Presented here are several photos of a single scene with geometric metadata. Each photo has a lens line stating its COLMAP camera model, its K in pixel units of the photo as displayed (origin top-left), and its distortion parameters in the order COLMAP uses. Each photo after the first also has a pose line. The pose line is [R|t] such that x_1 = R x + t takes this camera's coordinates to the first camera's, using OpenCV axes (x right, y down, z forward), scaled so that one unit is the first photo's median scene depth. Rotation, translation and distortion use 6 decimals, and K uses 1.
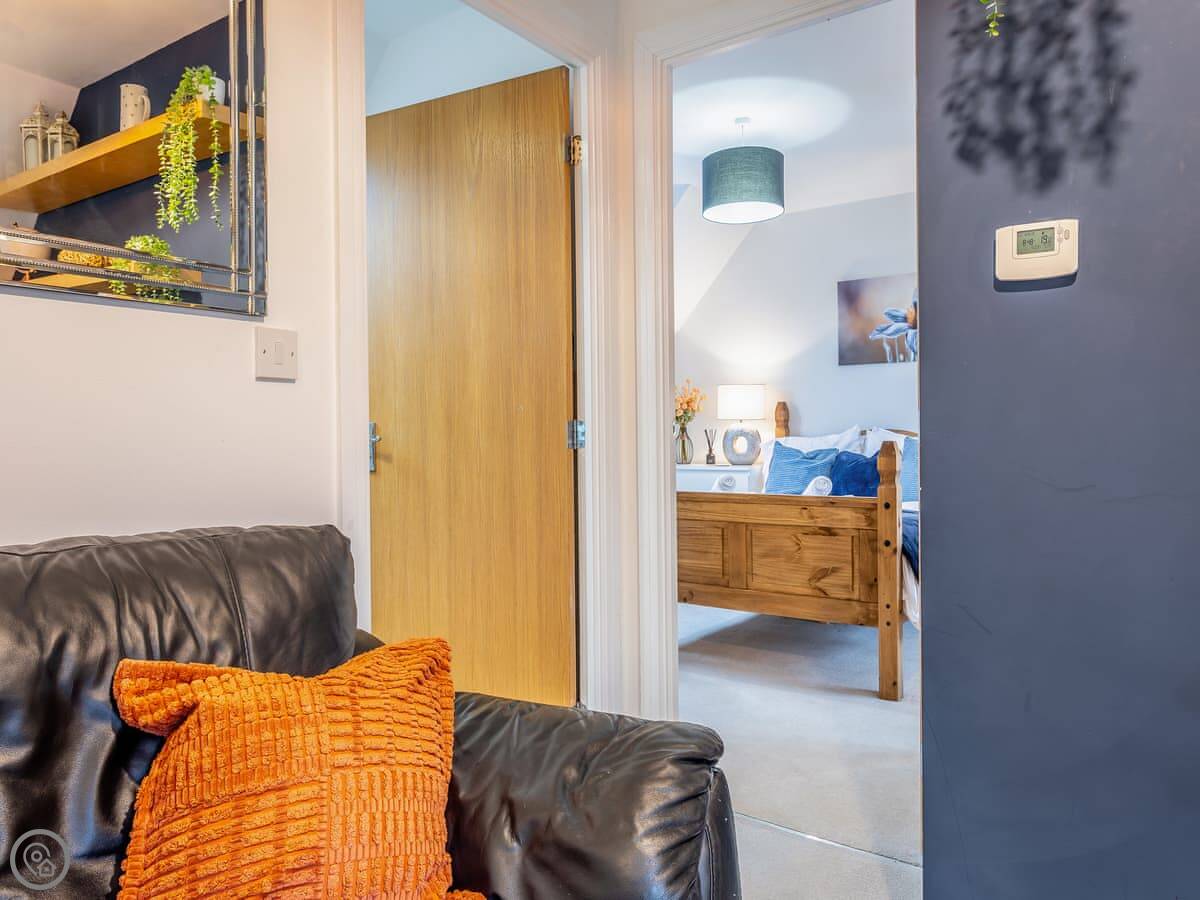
lens RADIAL K [[816.7, 0, 600.8], [0, 816.7, 430.2], [0, 0, 1]] dist [-0.009124, 0.008868]
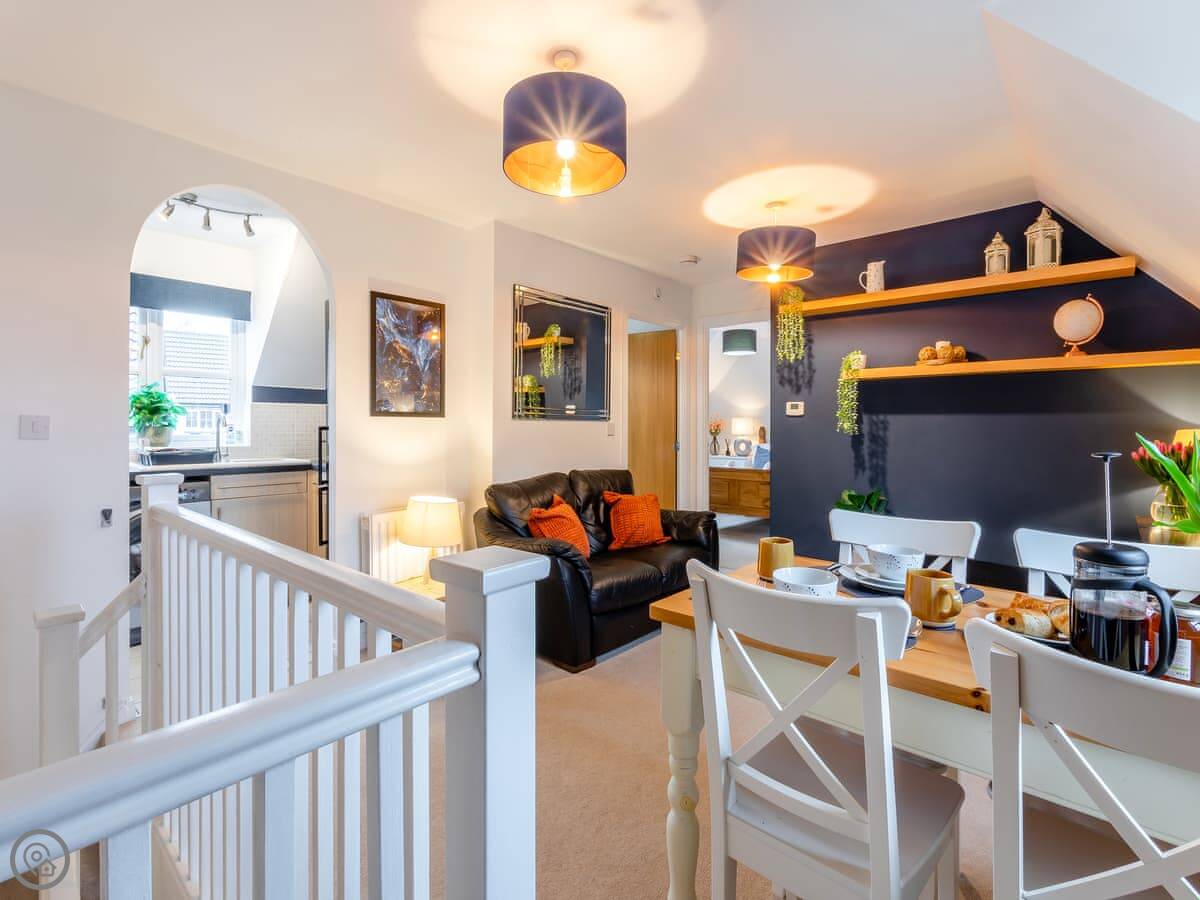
lens RADIAL K [[574.5, 0, 604.5], [0, 574.5, 426.8], [0, 0, 1]] dist [0.002731, -0.000273]
pose [[0.995153, 0.013913, -0.097352, -0.042882], [-0.014032, 0.999901, -0.000534, -0.030440], [0.097335, 0.001898, 0.995250, -0.565989]]
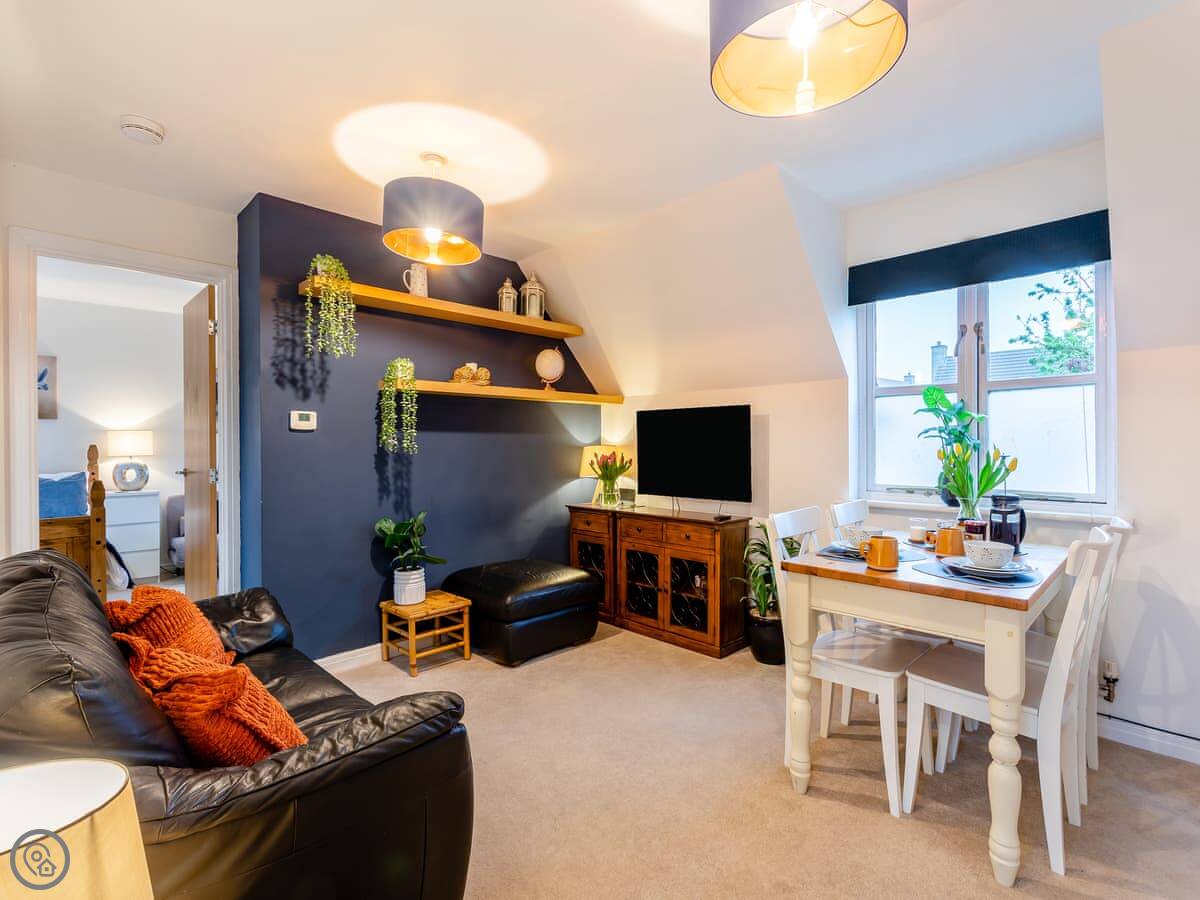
lens RADIAL K [[570.8, 0, 598.8], [0, 570.8, 450.6], [0, 0, 1]] dist [-0.000025, -0.001864]
pose [[0.175001, 0.000209, 0.984568, -0.382385], [0.003185, 0.999995, -0.000779, -0.027654], [-0.984563, 0.003272, 0.174999, -0.129807]]
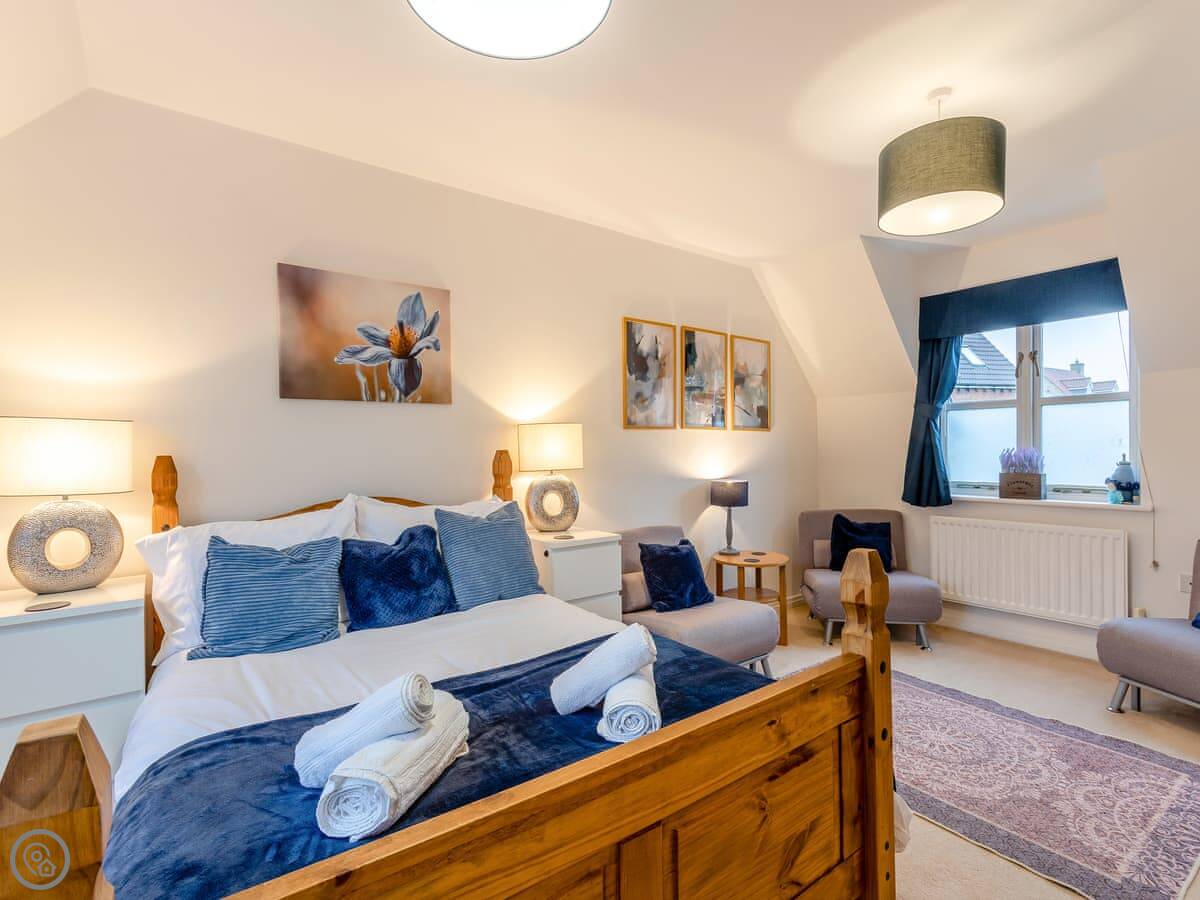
lens RADIAL K [[574.5, 0, 591.2], [0, 574.5, 451.3], [0, 0, 1]] dist [0.002731, -0.000273]
pose [[0.306808, 0.001688, 0.951770, -0.054816], [0.011612, 0.999917, -0.005516, -0.035332], [-0.951700, 0.012744, 0.306764, 0.677543]]
